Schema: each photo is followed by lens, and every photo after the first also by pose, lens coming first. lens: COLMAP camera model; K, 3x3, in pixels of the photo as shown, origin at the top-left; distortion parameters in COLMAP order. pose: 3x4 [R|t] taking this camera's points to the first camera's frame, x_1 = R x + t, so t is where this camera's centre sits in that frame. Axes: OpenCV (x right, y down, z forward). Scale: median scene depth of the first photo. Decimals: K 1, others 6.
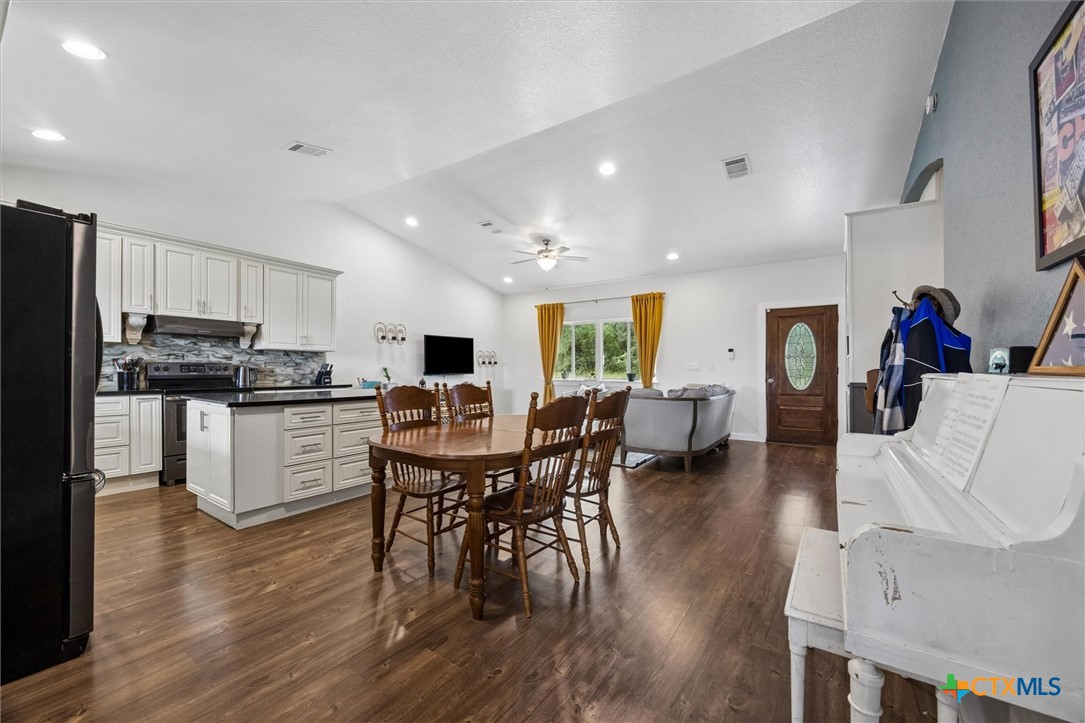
lens RADIAL K [[407.2, 0, 542.5], [0, 407.2, 361.5], [0, 0, 1]] dist [-0.007214, 0.000151]
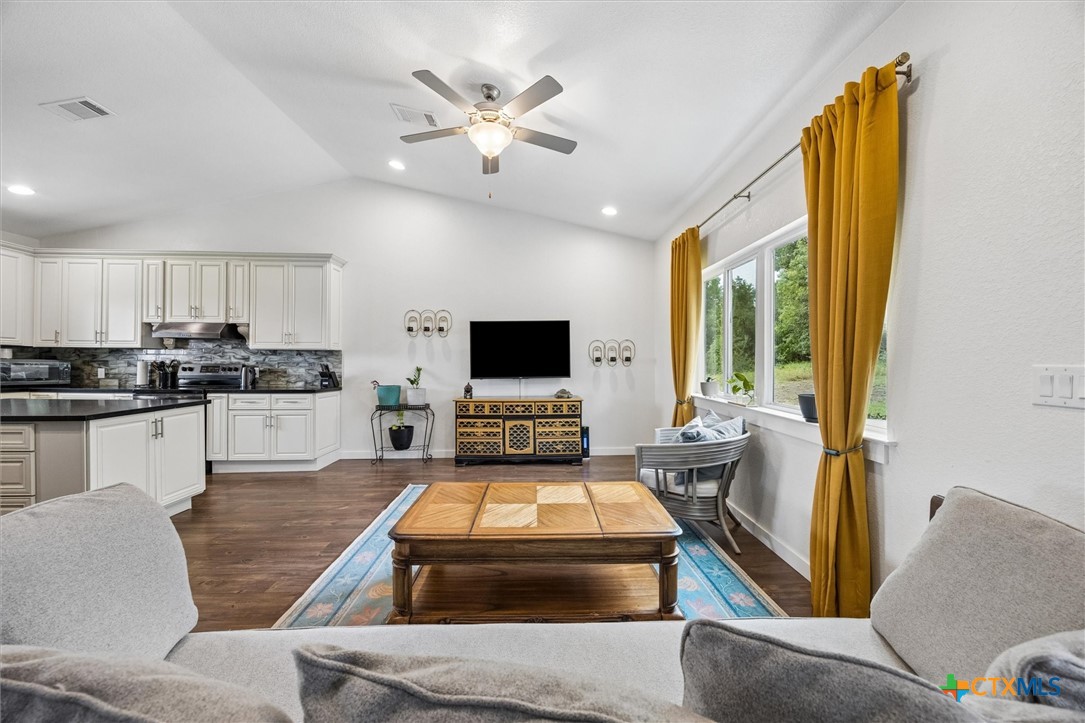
lens RADIAL K [[407.2, 0, 542.5], [0, 407.2, 361.5], [0, 0, 1]] dist [-0.007214, 0.000151]
pose [[0.598578, 0.001221, -0.801064, 0.414552], [0.013503, 0.999841, 0.011614, -0.002965], [0.800951, -0.017769, 0.598466, 0.805012]]
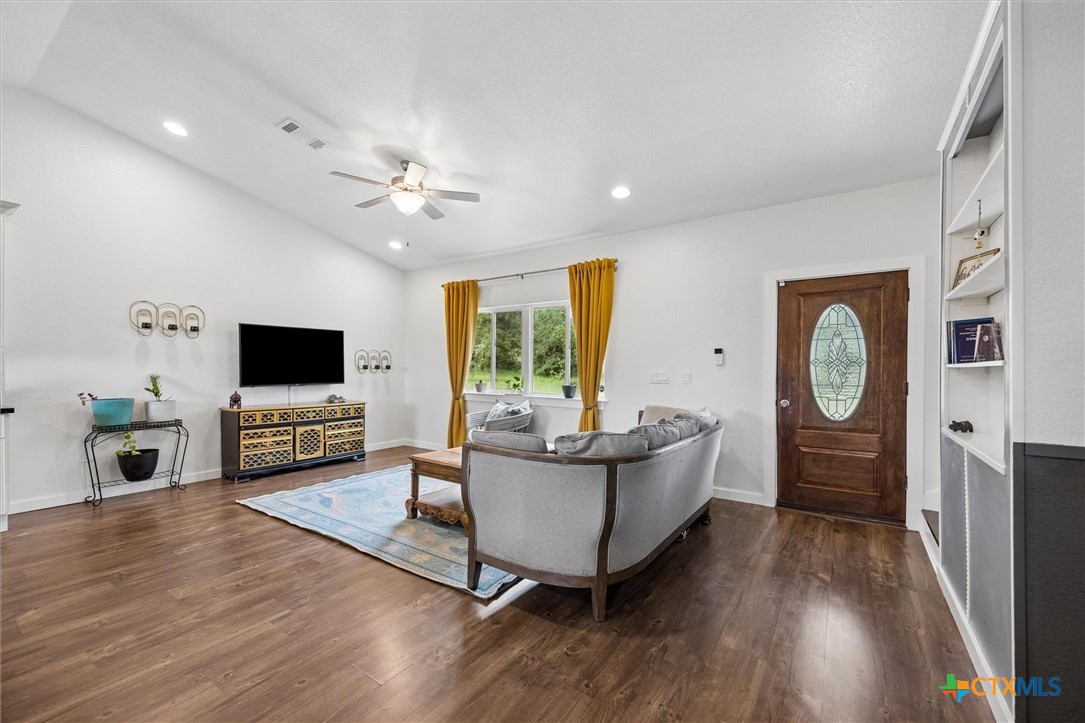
lens RADIAL K [[425.9, 0, 542.5], [0, 425.9, 363.7], [0, 0, 1]] dist [0.002134, 0.000011]
pose [[0.999967, 0.007789, -0.002430, 0.220697], [-0.007787, 0.999969, 0.000965, -0.007879], [0.002438, -0.000946, 0.999997, 0.397534]]
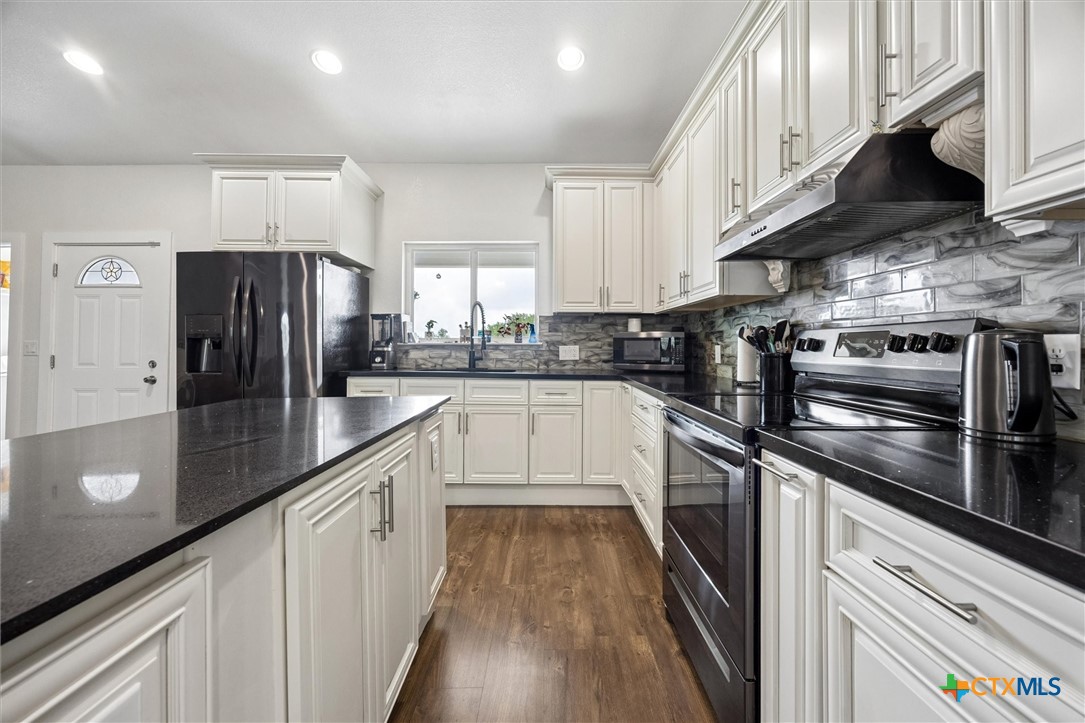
lens RADIAL K [[417.9, 0, 545.8], [0, 417.9, 346.4], [0, 0, 1]] dist [-0.000588, -0.000316]
pose [[-0.814008, 0.000849, -0.580854, -0.367165], [0.015006, 0.999696, -0.019568, 0.016161], [0.580660, -0.024645, -0.813773, 0.847966]]
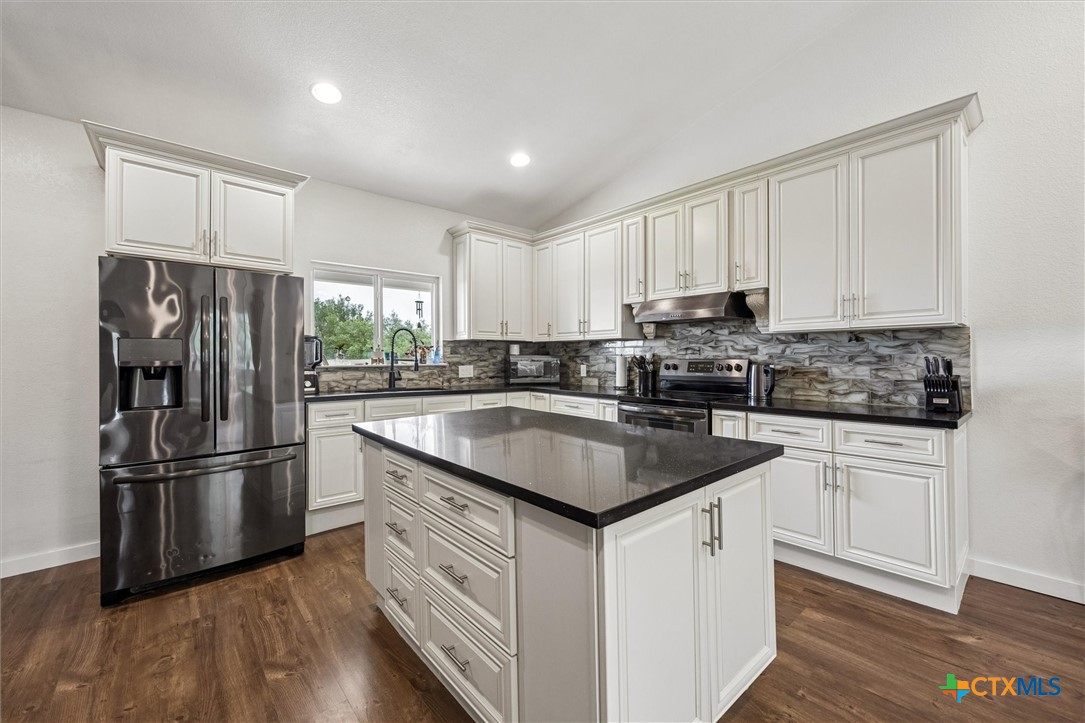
lens RADIAL K [[432.6, 0, 548.2], [0, 432.6, 359.7], [0, 0, 1]] dist [0.001785, 0.000100]
pose [[-0.241657, 0.008316, -0.970326, -0.041459], [0.028866, 0.999582, 0.001378, -0.003553], [0.969932, -0.027677, -0.241796, 0.698717]]
